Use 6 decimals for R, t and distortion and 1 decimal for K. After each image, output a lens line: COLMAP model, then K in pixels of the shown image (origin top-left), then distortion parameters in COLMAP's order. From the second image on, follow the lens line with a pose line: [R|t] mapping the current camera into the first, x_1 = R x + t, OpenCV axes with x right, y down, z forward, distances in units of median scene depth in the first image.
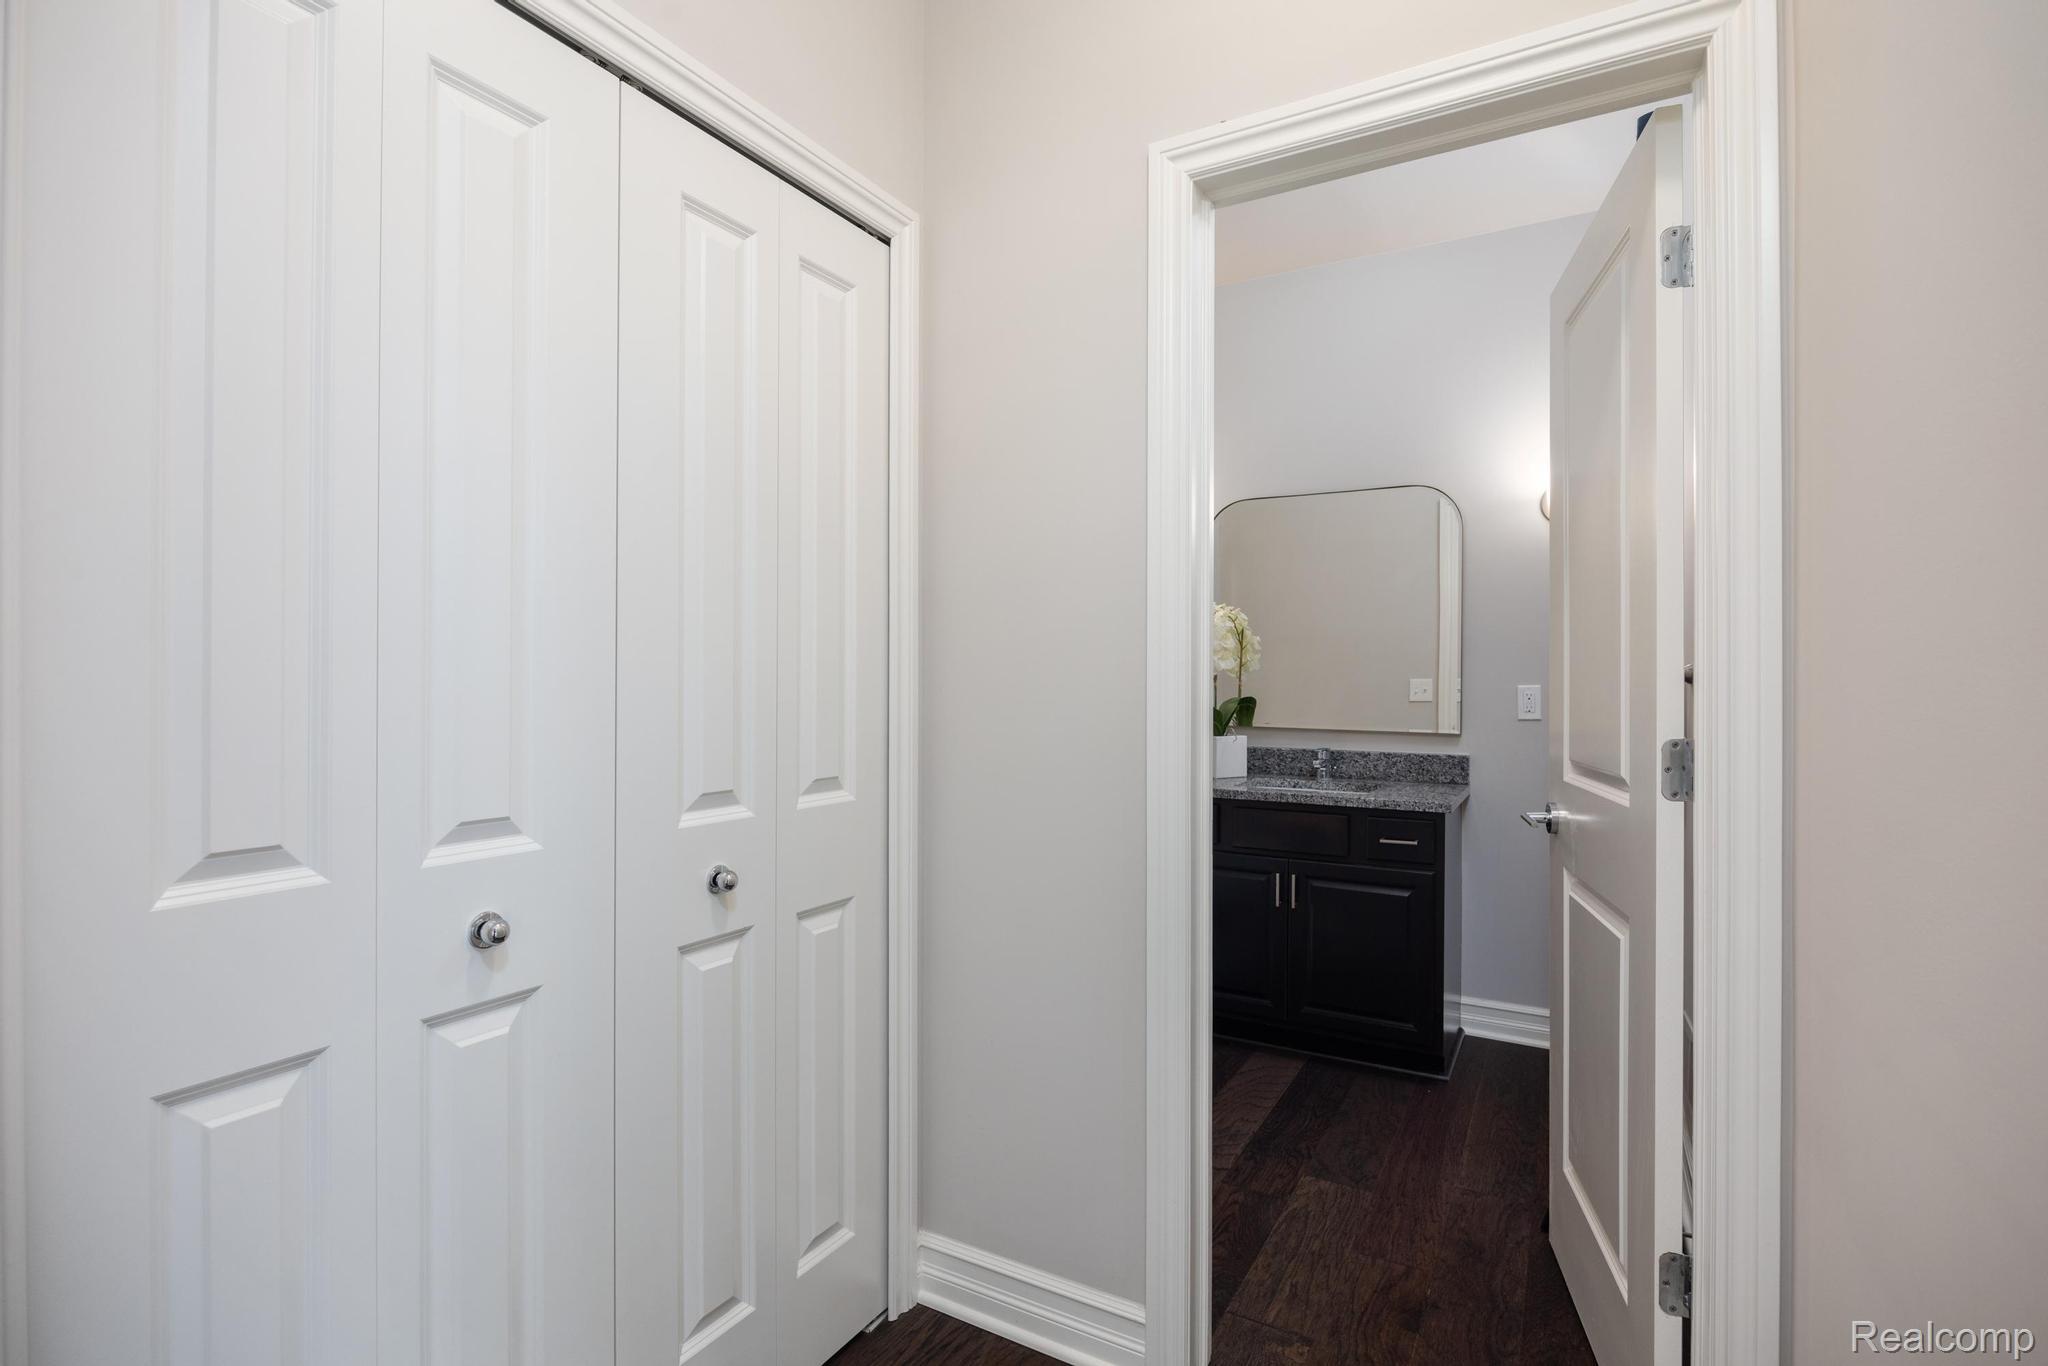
lens RADIAL K [[952.4, 0, 1034.3], [0, 952.4, 675.5], [0, 0, 1]] dist [0.004871, 0.000611]
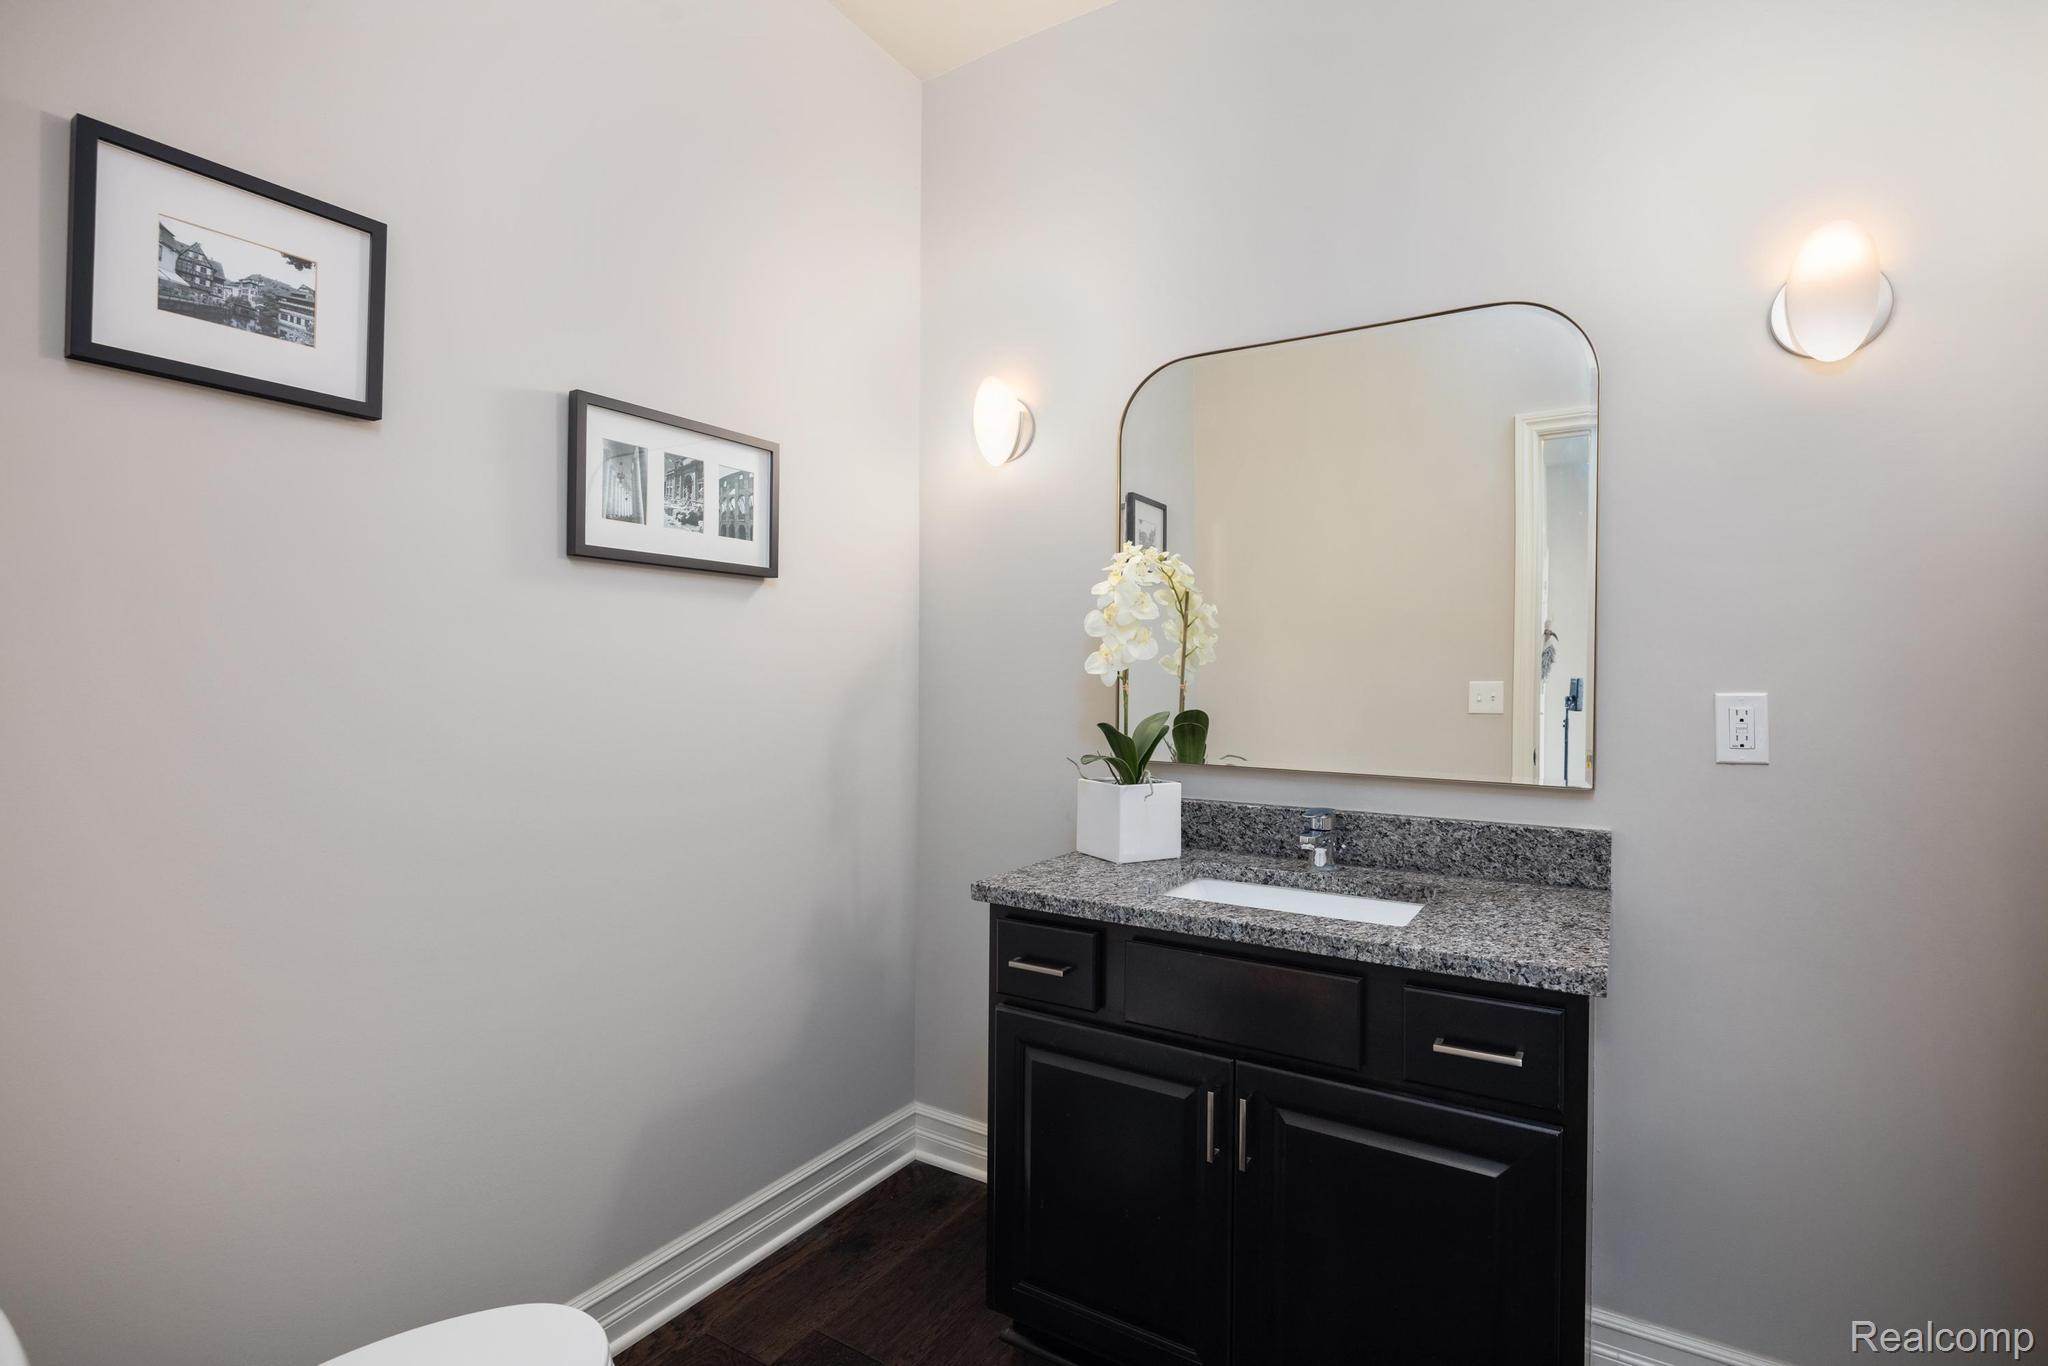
lens RADIAL K [[952.4, 0, 1025.3], [0, 952.4, 682.1], [0, 0, 1]] dist [0.004871, 0.000611]
pose [[0.999029, 0.004521, -0.043835, 0.161974], [-0.004254, 0.999972, 0.006183, 0.002934], [0.043862, -0.005991, 0.999020, 0.463663]]
